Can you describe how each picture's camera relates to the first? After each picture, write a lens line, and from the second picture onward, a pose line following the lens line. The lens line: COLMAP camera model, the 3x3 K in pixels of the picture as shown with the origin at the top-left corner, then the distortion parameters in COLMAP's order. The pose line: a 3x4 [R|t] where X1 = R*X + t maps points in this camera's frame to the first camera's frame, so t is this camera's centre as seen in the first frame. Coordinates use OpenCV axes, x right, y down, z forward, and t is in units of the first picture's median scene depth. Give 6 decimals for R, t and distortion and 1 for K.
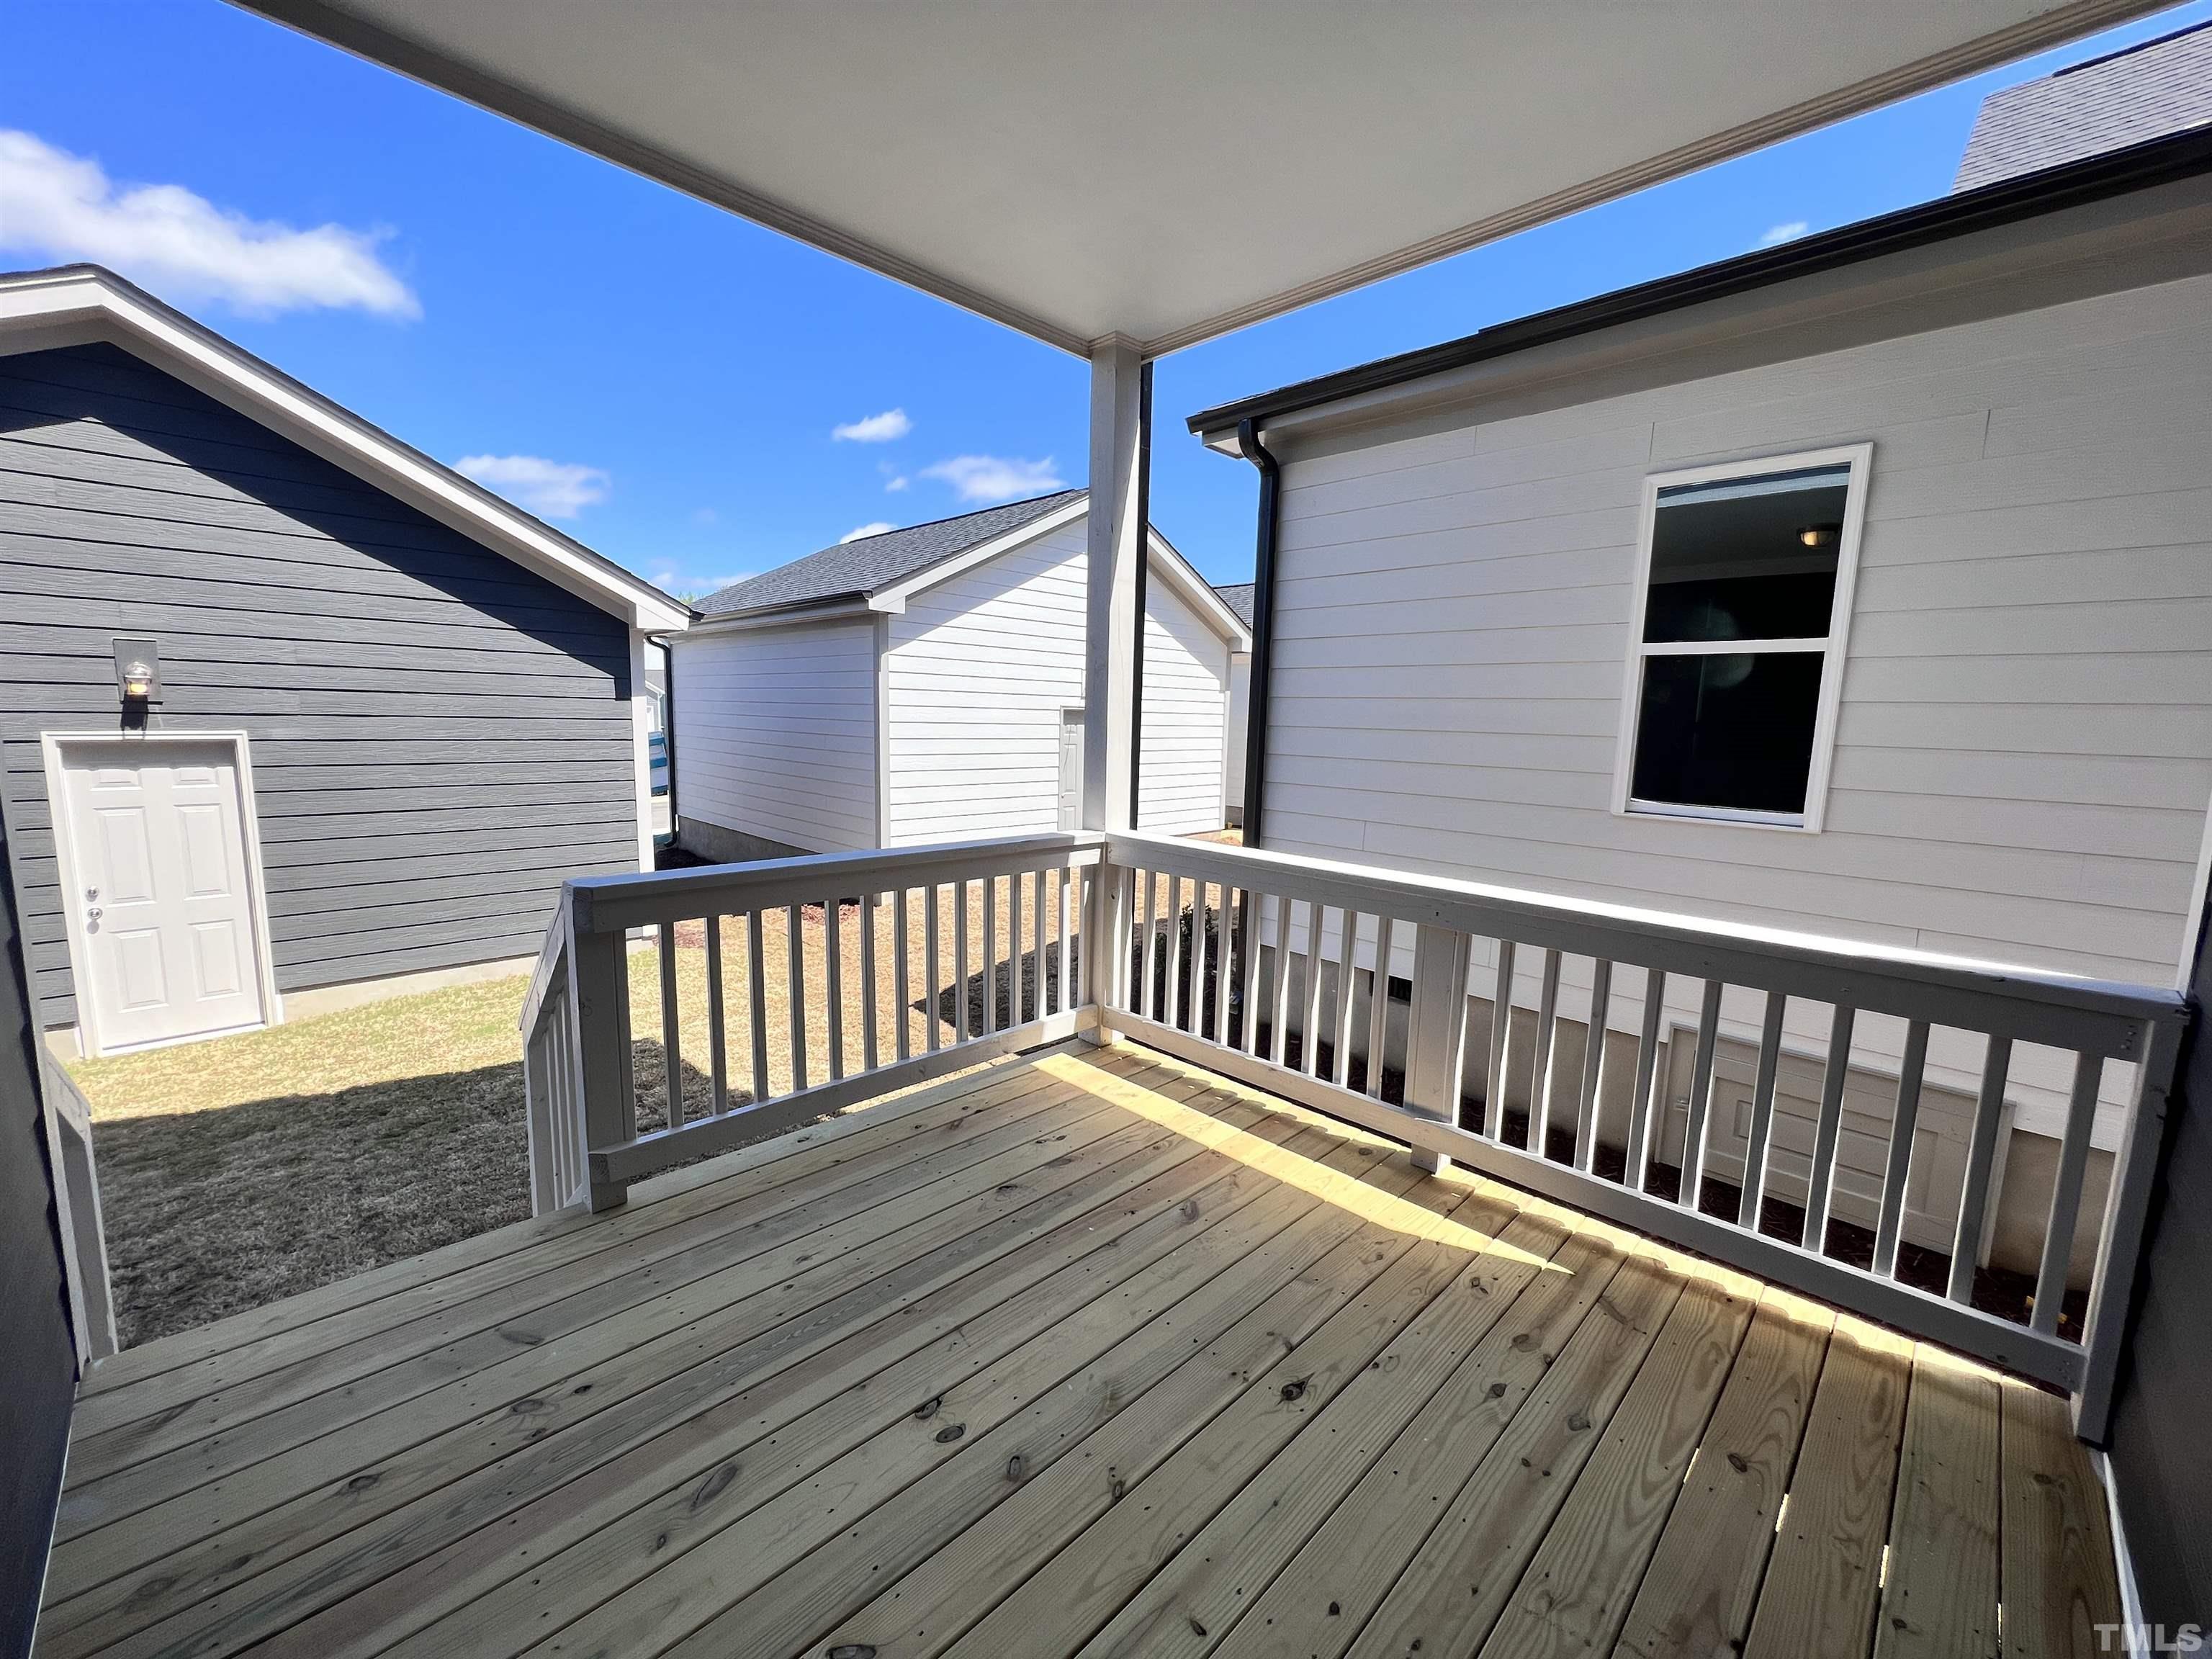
lens RADIAL K [[889.5, 0, 1098.0], [0, 889.5, 835.7], [0, 0, 1]] dist [-0.001388, -0.000431]
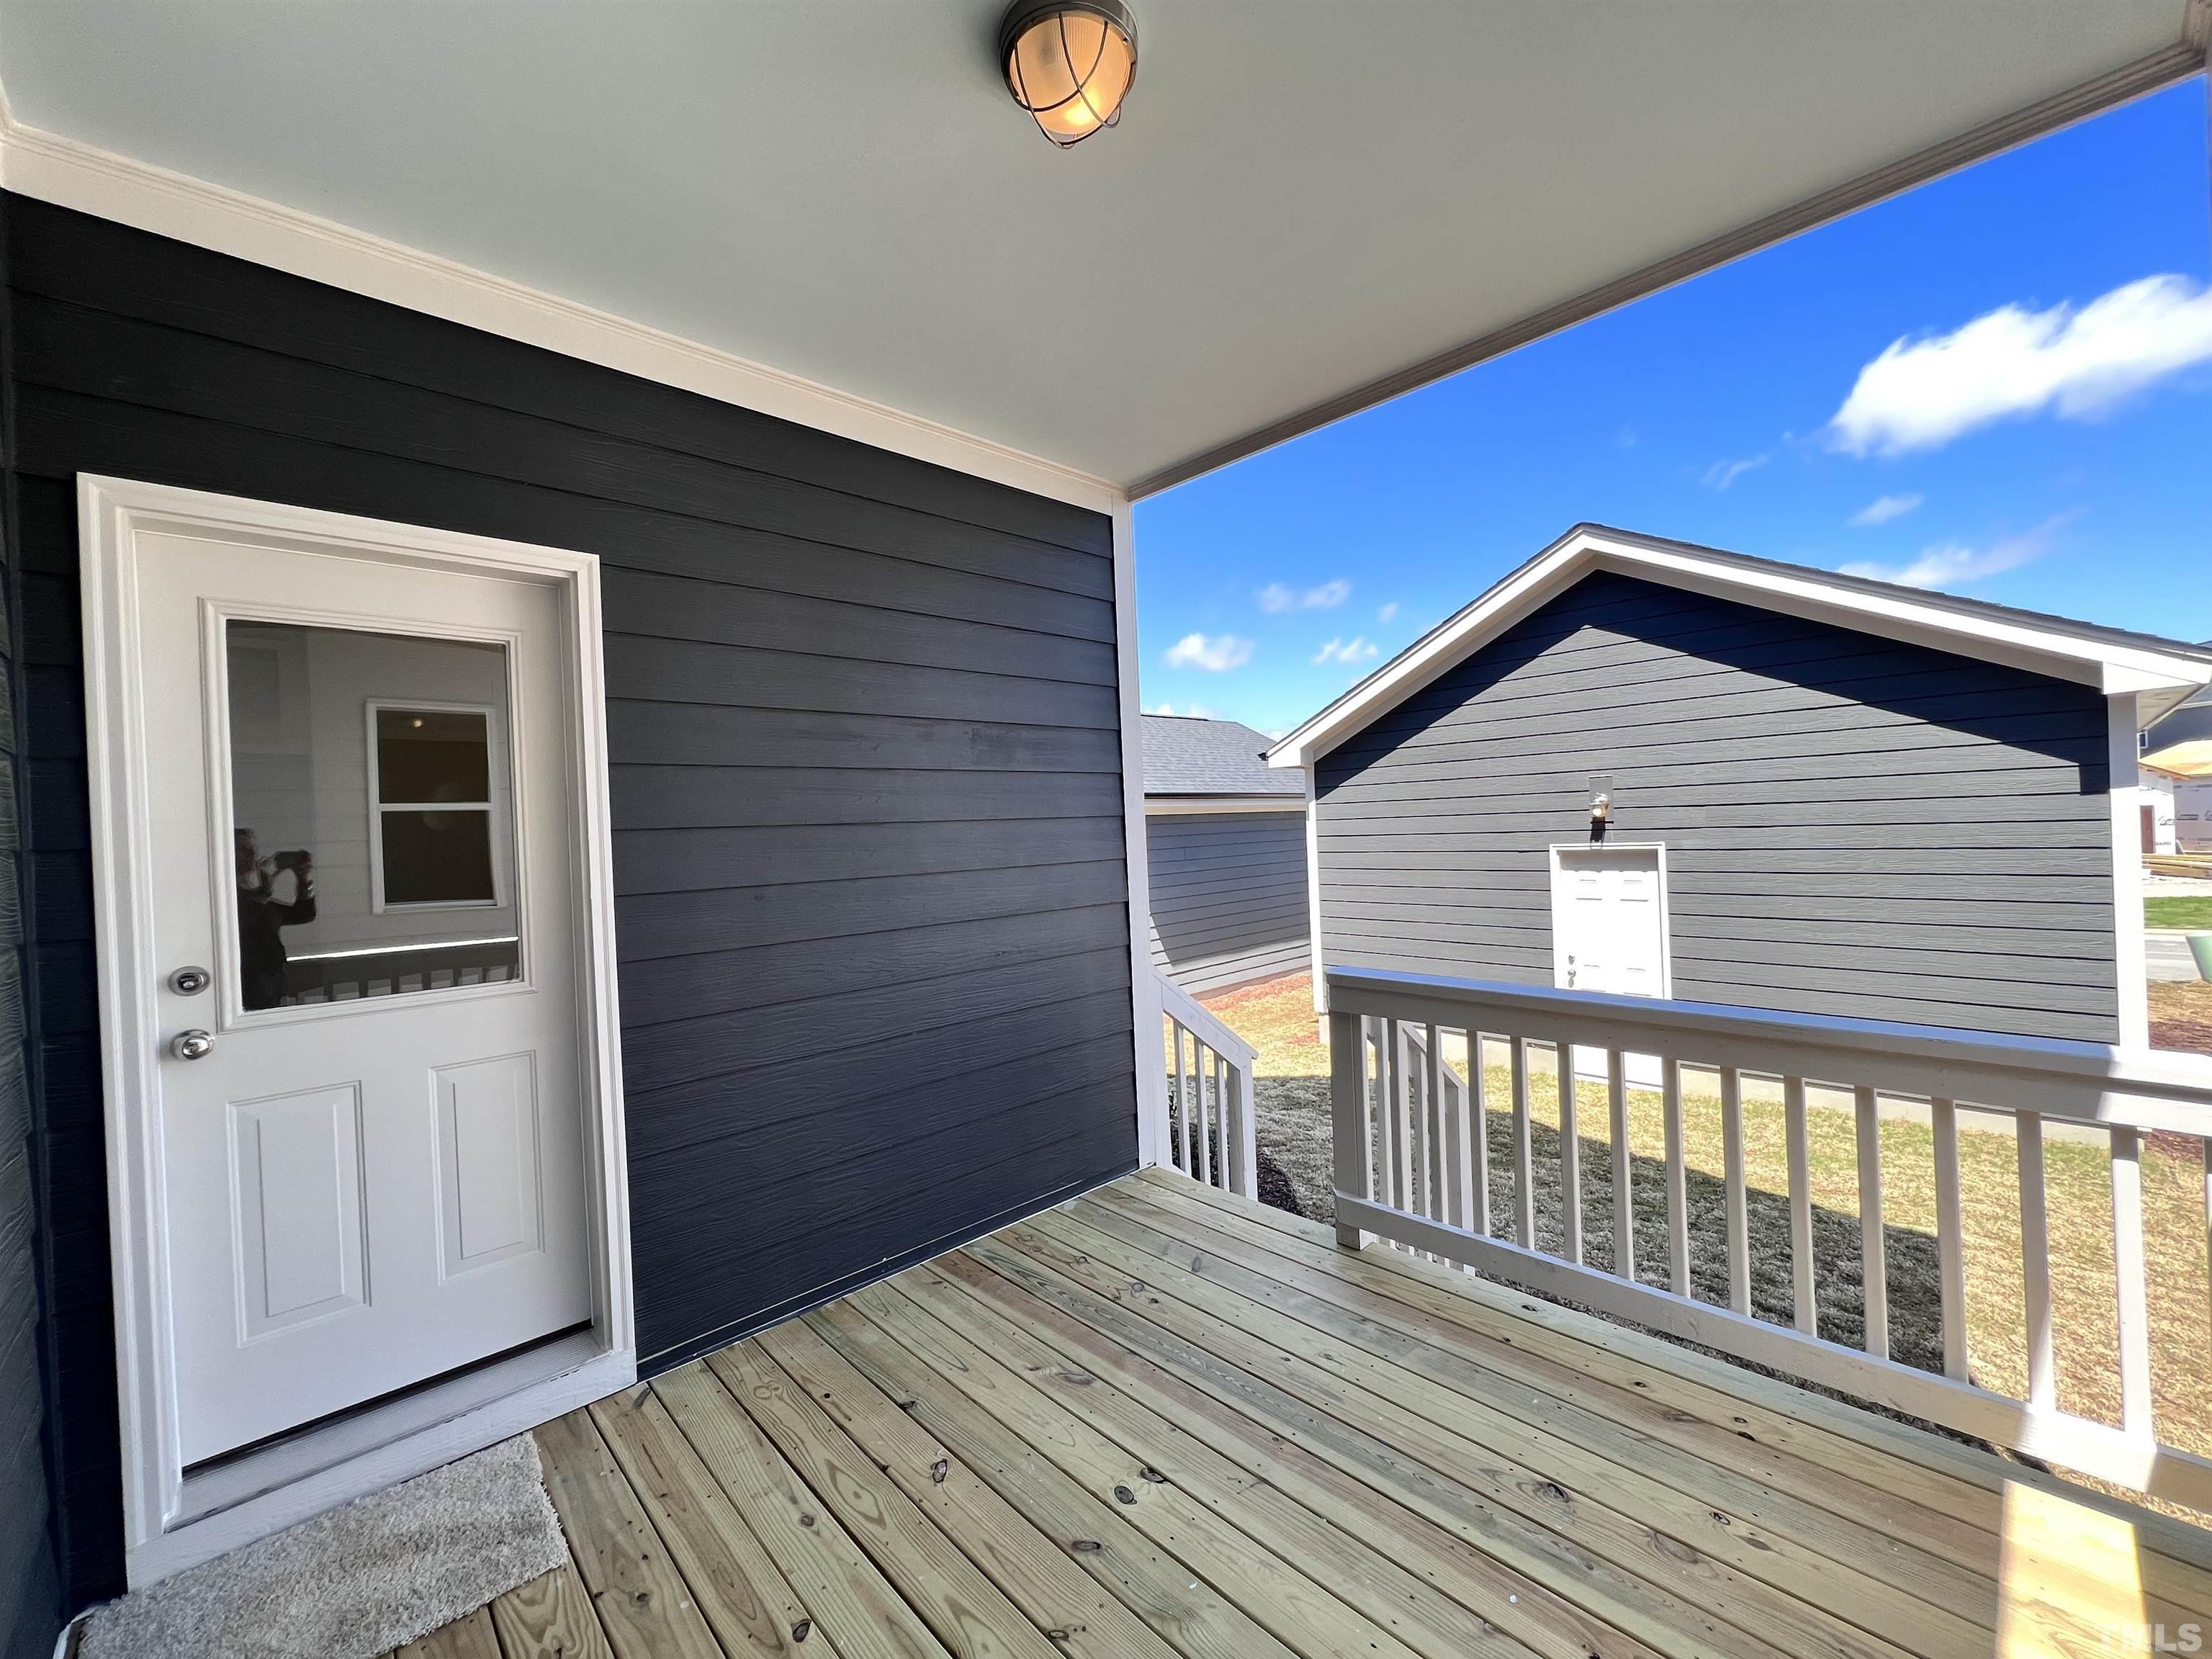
lens RADIAL K [[889.5, 0, 1106.2], [0, 889.5, 826.2], [0, 0, 1]] dist [-0.001388, -0.000431]
pose [[-0.026572, -0.026302, -0.999301, 0.295928], [-0.101096, 0.994599, -0.023490, -0.035925], [0.994522, 0.100401, -0.029087, 0.290109]]
